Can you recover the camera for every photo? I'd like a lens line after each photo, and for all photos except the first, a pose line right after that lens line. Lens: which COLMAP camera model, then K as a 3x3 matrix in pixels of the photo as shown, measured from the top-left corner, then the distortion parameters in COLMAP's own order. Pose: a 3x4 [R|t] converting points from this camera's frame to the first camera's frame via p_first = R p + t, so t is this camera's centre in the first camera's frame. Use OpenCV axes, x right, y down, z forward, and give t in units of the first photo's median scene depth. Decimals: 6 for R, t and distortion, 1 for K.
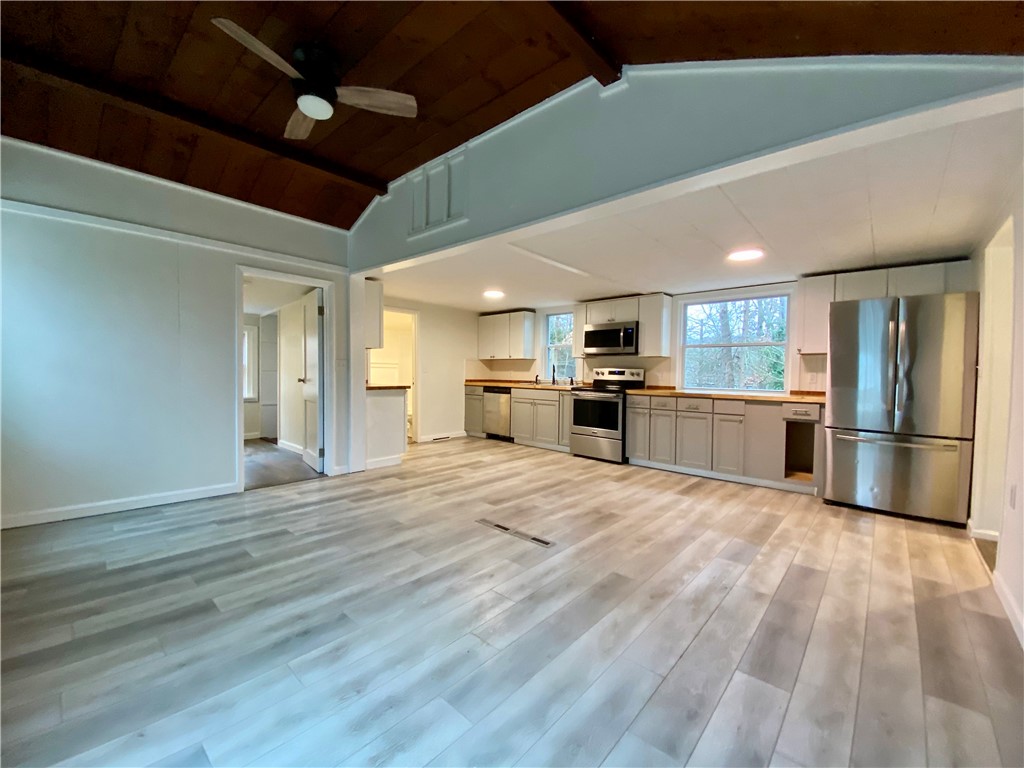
lens RADIAL K [[413.8, 0, 512.0], [0, 413.8, 384.0], [0, 0, 1]] dist [0.049329, -0.035279]
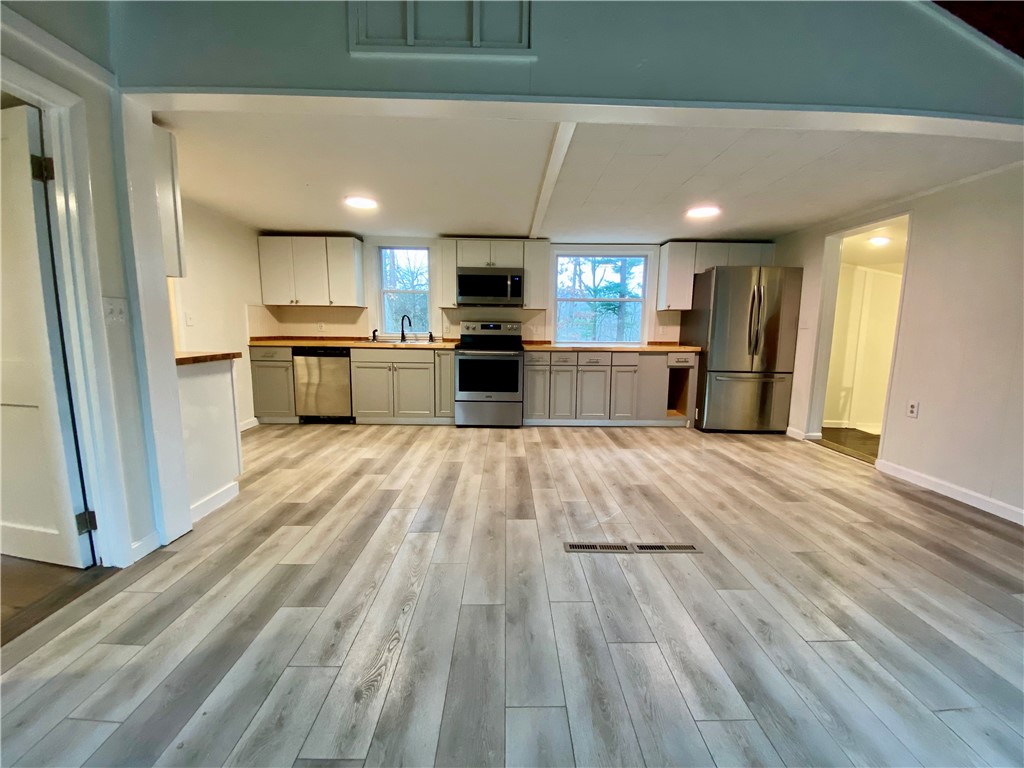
lens RADIAL K [[413.8, 0, 512.0], [0, 413.8, 384.0], [0, 0, 1]] dist [0.049329, -0.035279]
pose [[0.731520, -0.098013, 0.674738, -0.457884], [0.019234, 0.992186, 0.123274, -0.019736], [-0.681549, -0.077199, 0.727689, 0.463094]]
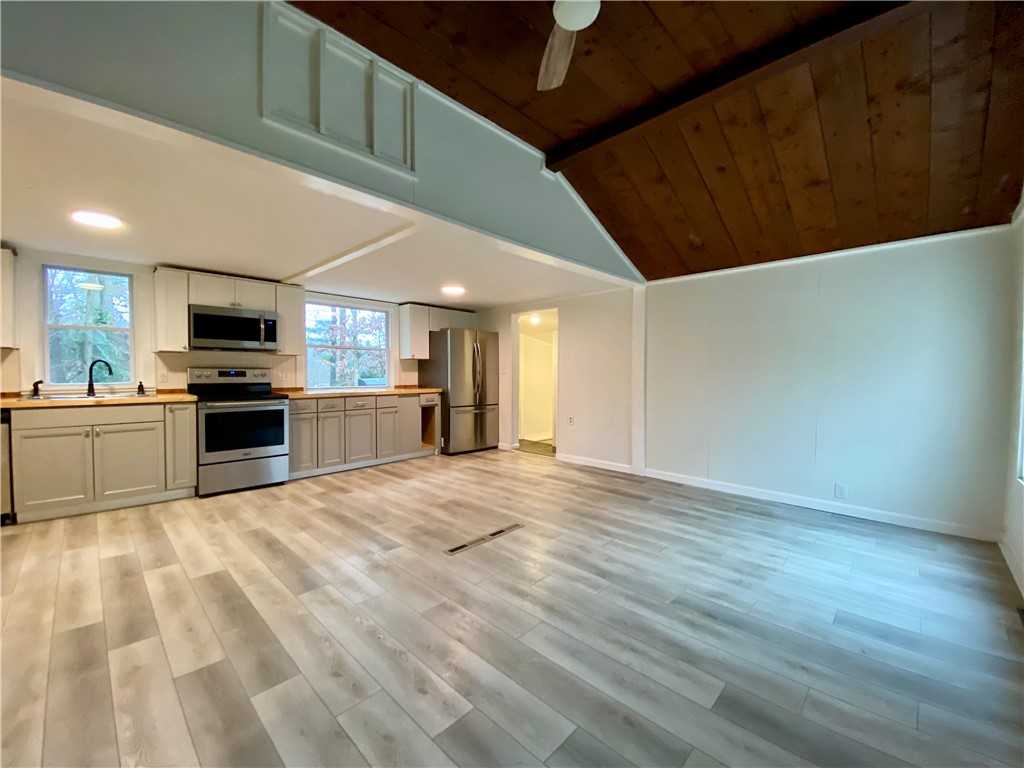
lens RADIAL K [[413.8, 0, 512.0], [0, 413.8, 384.0], [0, 0, 1]] dist [0.049329, -0.035279]
pose [[0.037825, -0.043064, 0.998356, -0.718026], [0.026717, 0.998757, 0.042069, -0.039004], [-0.998927, 0.025081, 0.038928, 0.656124]]
